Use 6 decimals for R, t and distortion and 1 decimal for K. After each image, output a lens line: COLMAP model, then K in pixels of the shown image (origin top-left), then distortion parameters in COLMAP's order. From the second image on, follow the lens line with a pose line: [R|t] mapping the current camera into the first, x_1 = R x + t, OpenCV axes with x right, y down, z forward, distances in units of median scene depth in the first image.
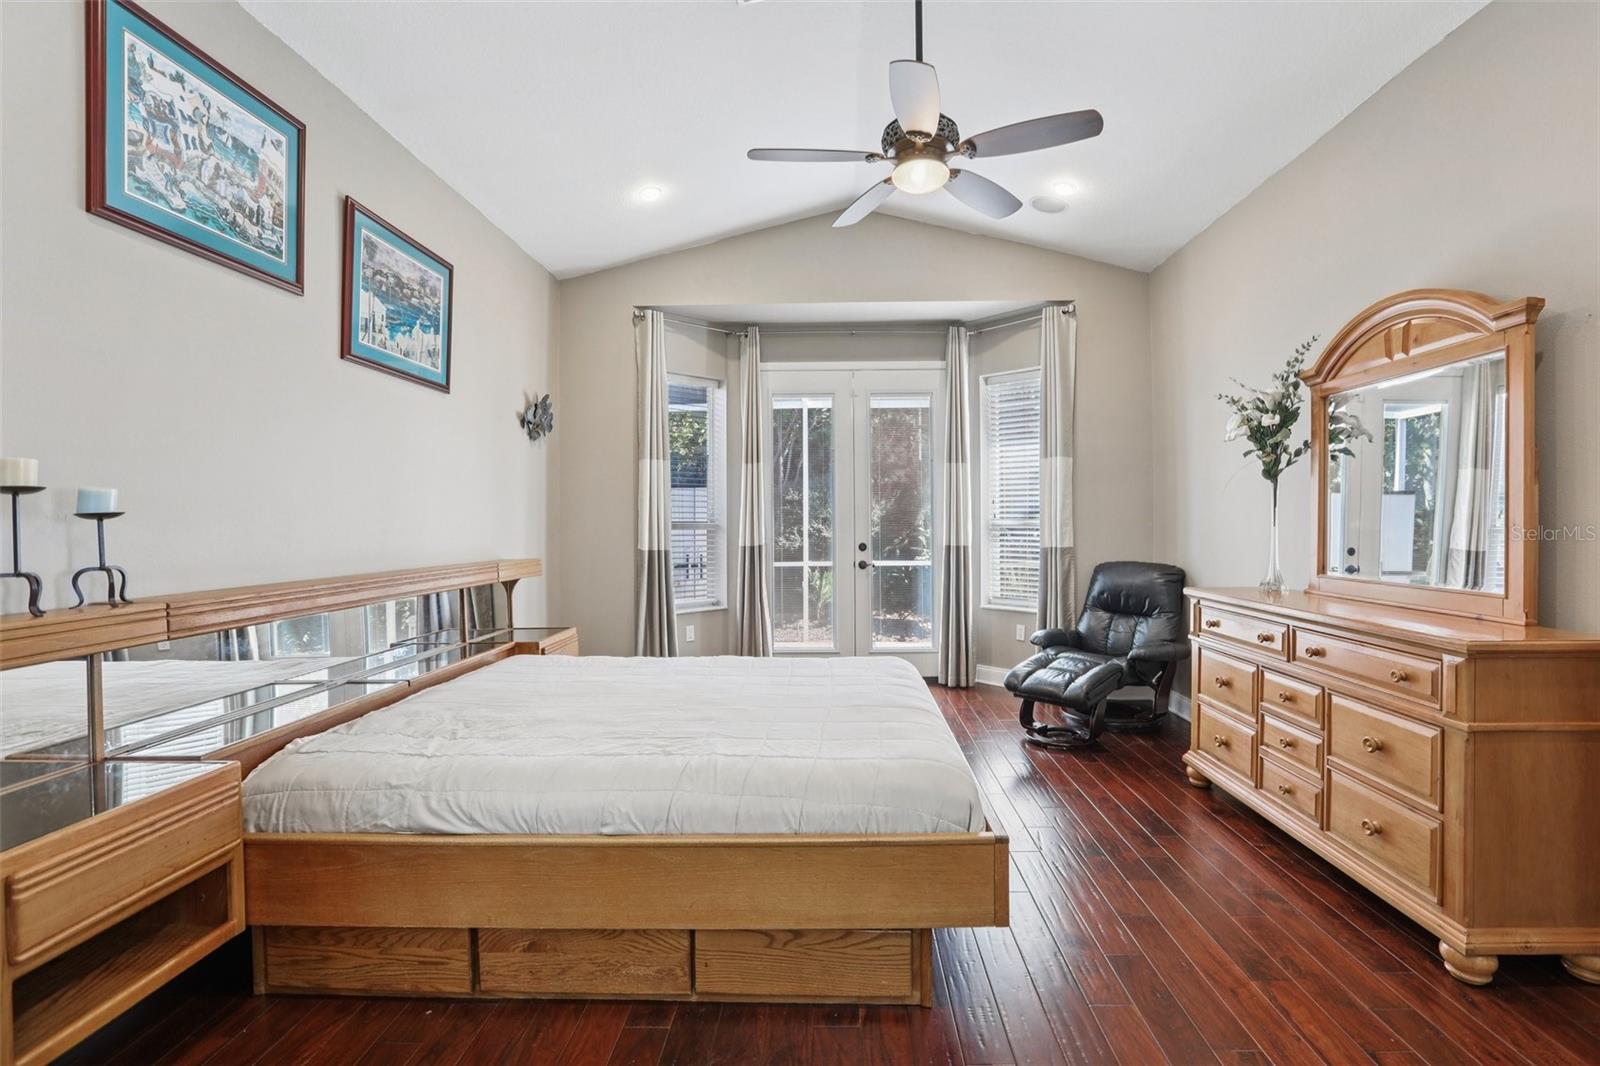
lens RADIAL K [[750.9, 0, 816.2], [0, 750.9, 535.4], [0, 0, 1]] dist [-0.049708, 0.018042]
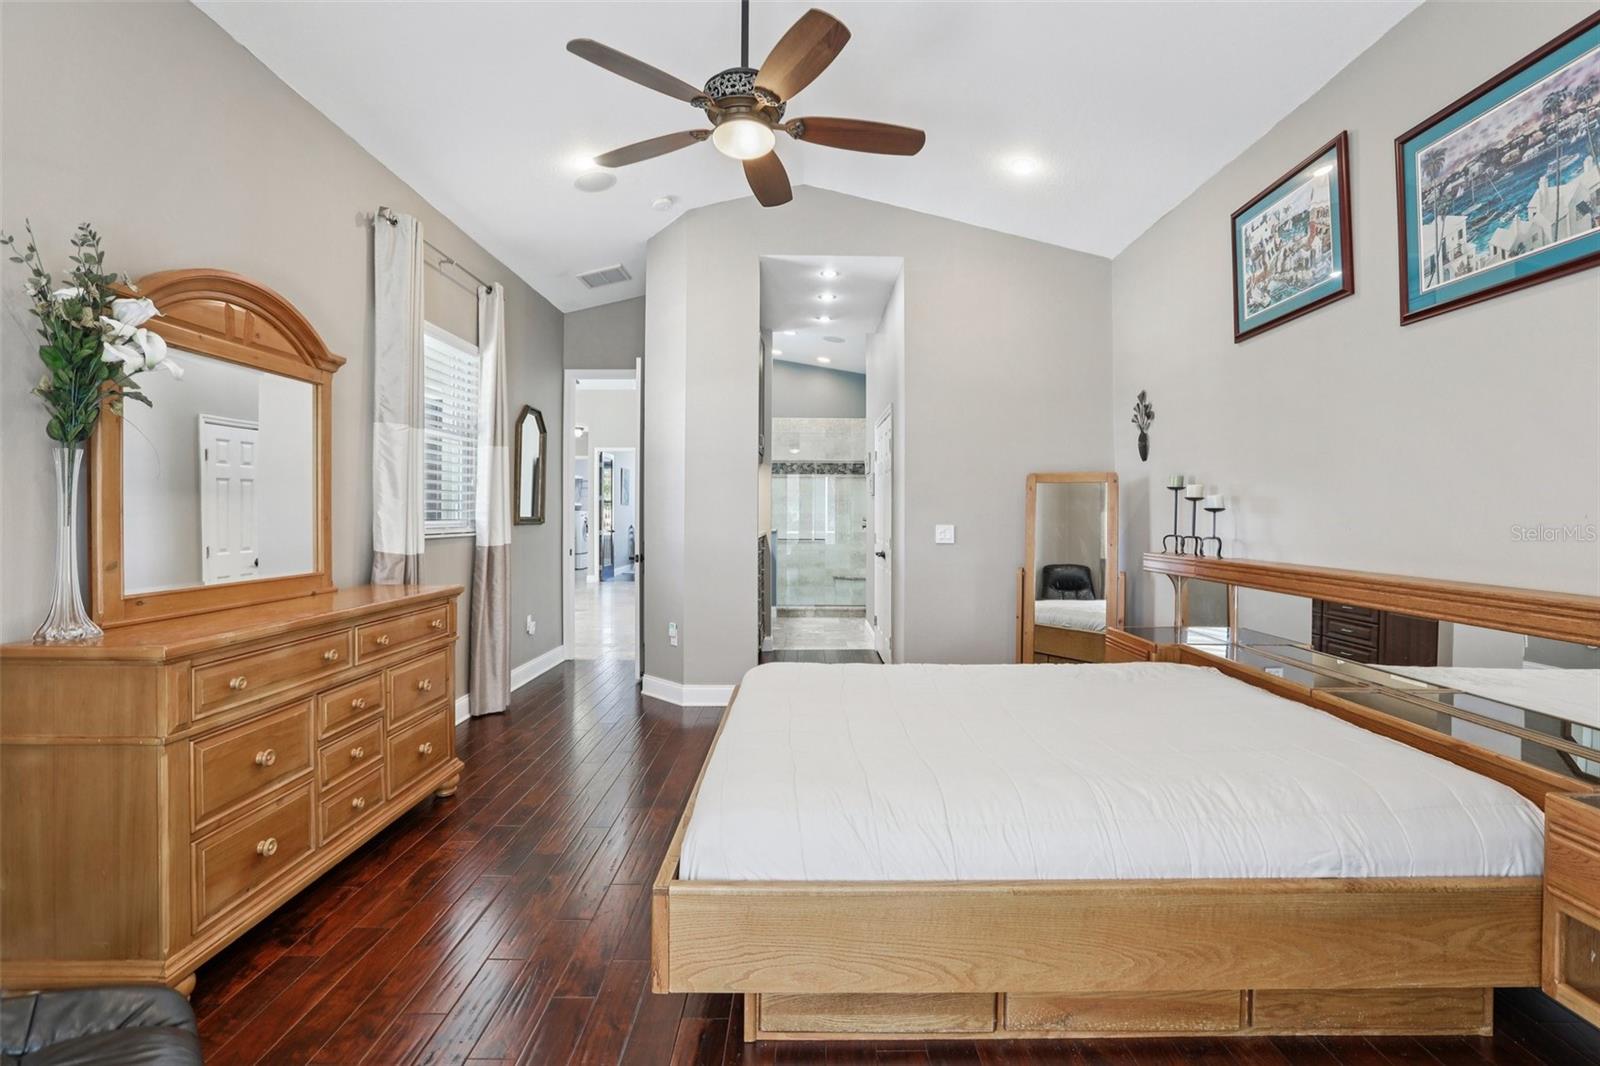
lens RADIAL K [[750.9, 0, 798.8], [0, 750.9, 518.9], [0, 0, 1]] dist [-0.049708, 0.018042]
pose [[-0.999711, 0.003679, -0.023766, 0.092796], [0.003106, 0.999705, 0.024092, -0.033855], [0.023847, 0.024011, -0.999427, 1.833613]]
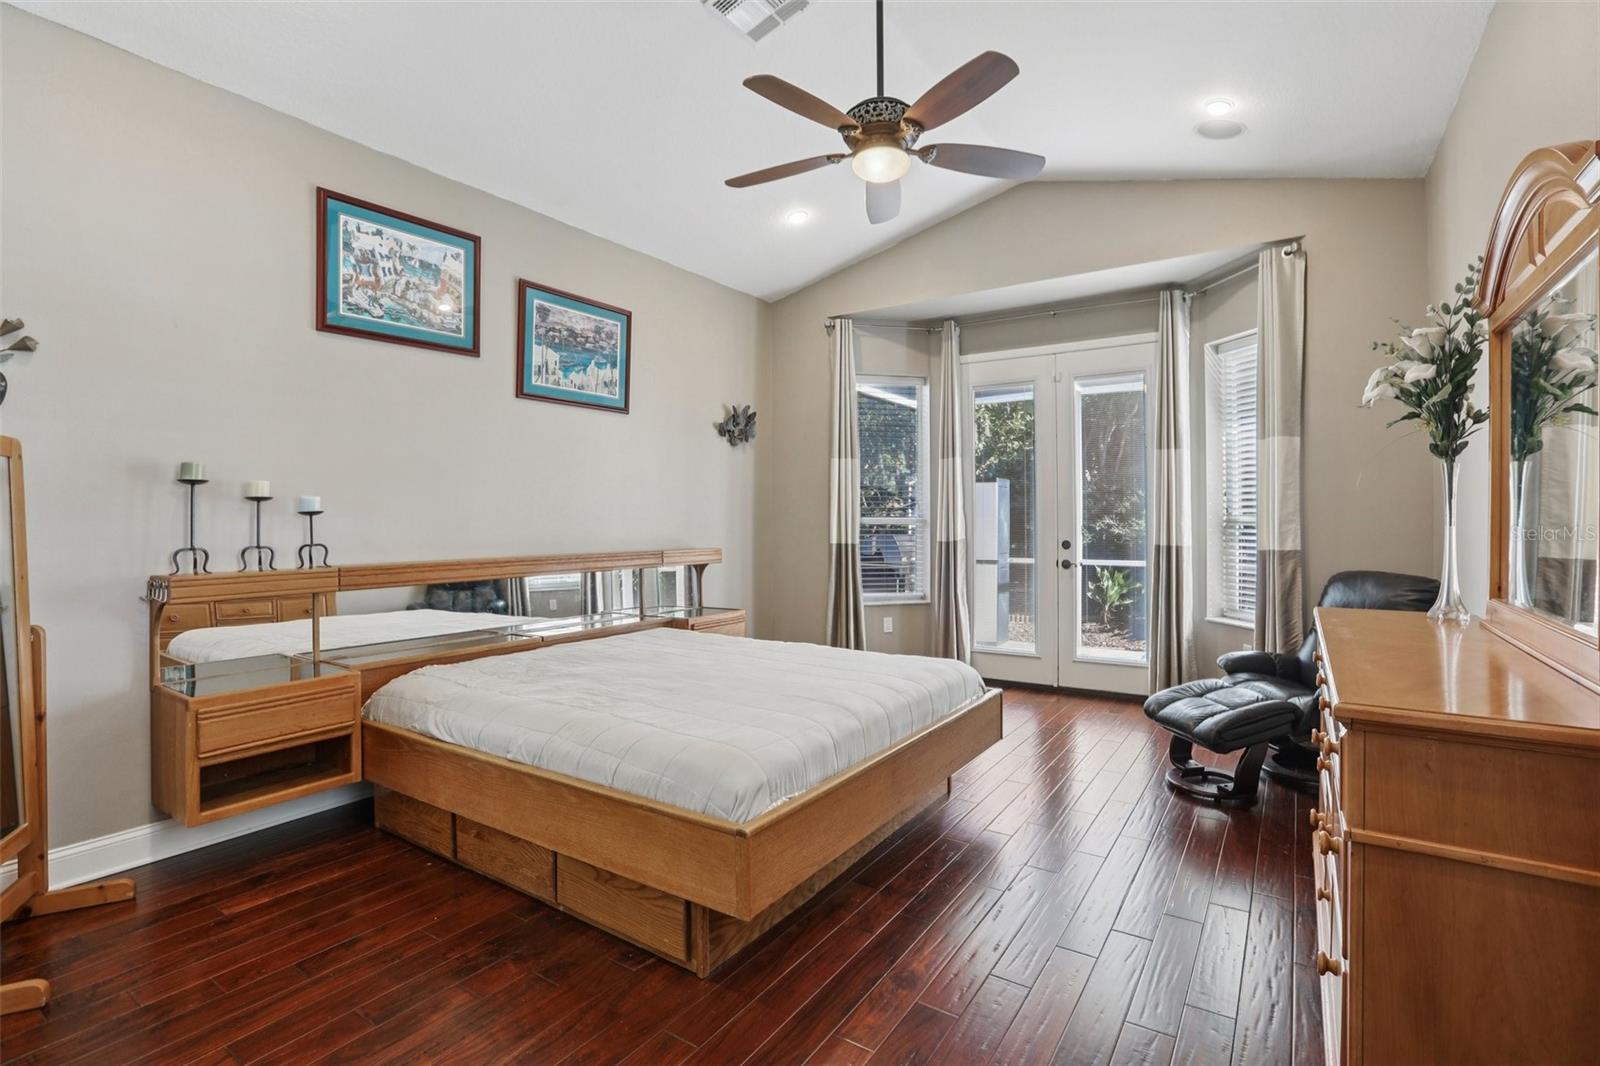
lens RADIAL K [[750.9, 0, 800.7], [0, 750.9, 522.0], [0, 0, 1]] dist [-0.049708, 0.018042]
pose [[0.844788, 0.006485, -0.535062, 0.539621], [-0.011470, 0.999916, -0.005990, -0.006301], [0.534978, 0.011198, 0.844792, 0.112679]]
